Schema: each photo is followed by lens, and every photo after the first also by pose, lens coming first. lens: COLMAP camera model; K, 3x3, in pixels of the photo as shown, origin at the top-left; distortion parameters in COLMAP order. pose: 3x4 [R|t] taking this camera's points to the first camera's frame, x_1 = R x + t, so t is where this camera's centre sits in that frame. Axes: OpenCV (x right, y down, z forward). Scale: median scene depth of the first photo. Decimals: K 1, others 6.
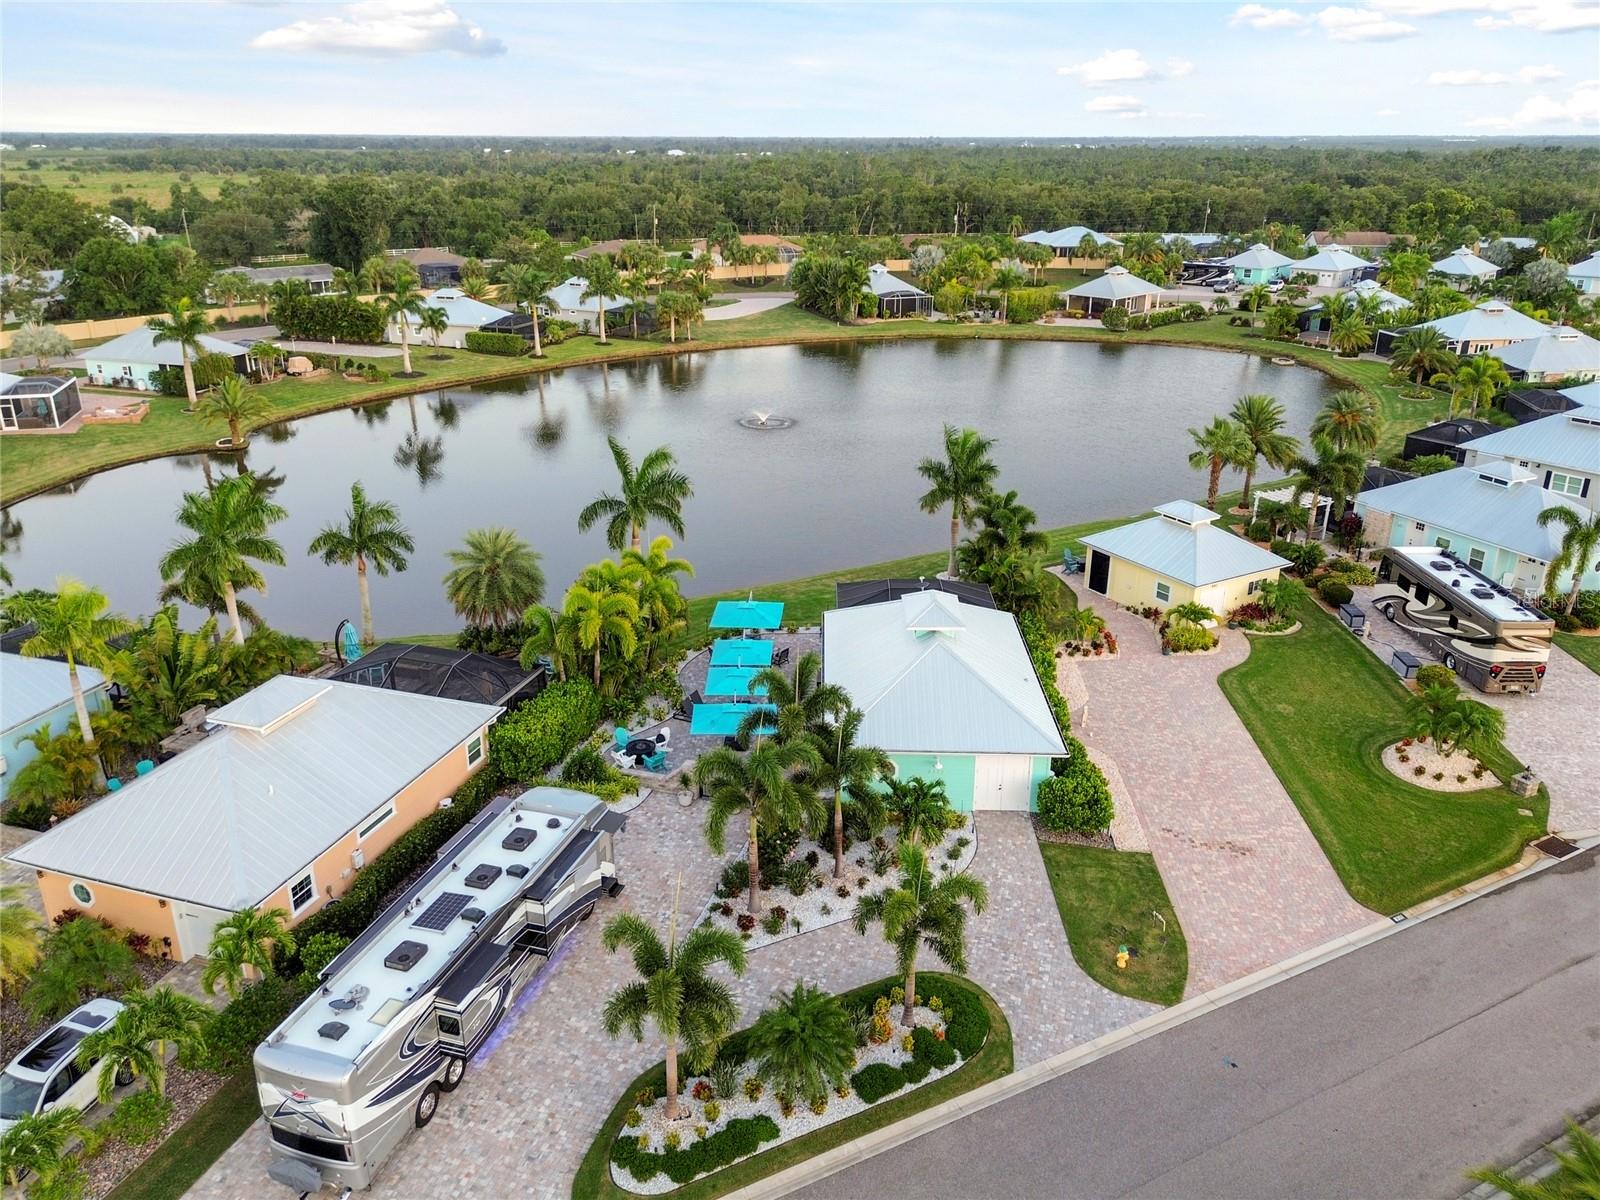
lens RADIAL K [[1170.9, 0, 808.1], [0, 1170.9, 597.0], [0, 0, 1]] dist [0.065430, -0.063197]
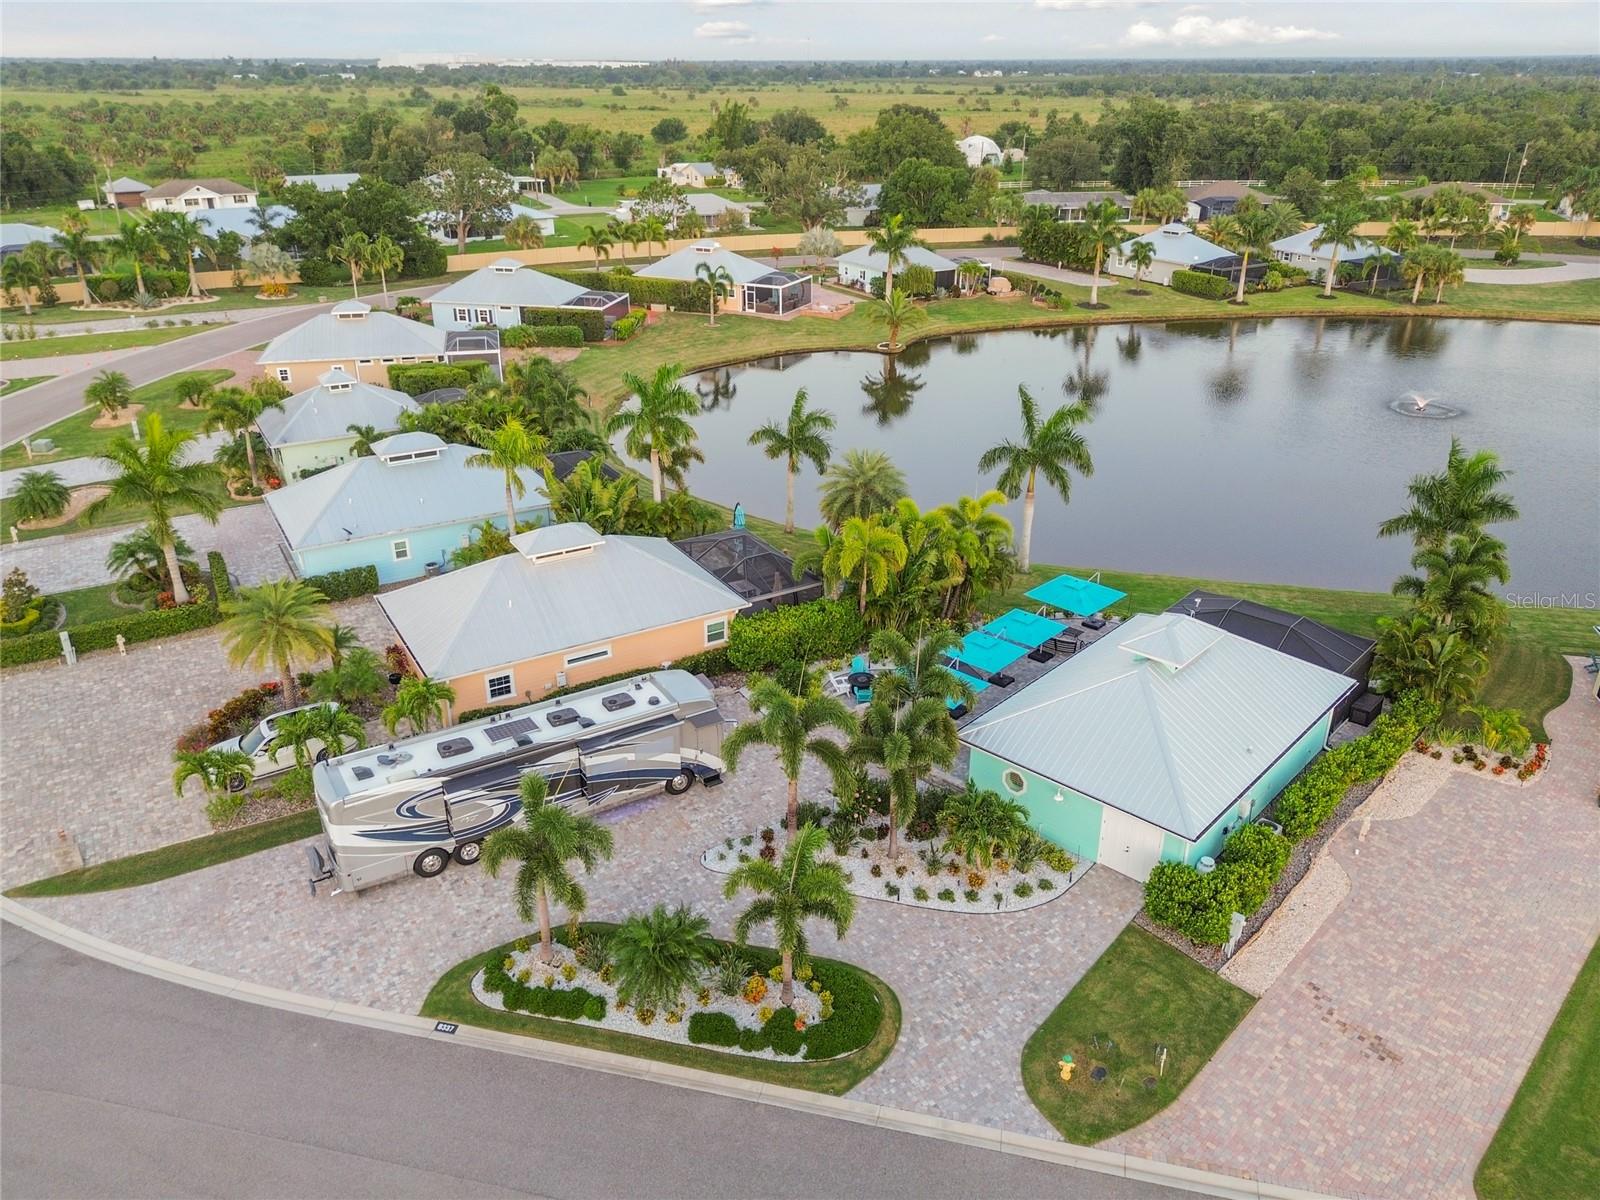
lens RADIAL K [[1170.9, 0, 808.1], [0, 1170.9, 597.0], [0, 0, 1]] dist [0.065430, -0.063197]
pose [[0.752816, 0.271489, -0.599635, 0.331153], [-0.238636, 0.961573, 0.135762, -0.055824], [0.613450, 0.040890, 0.788674, 0.121867]]
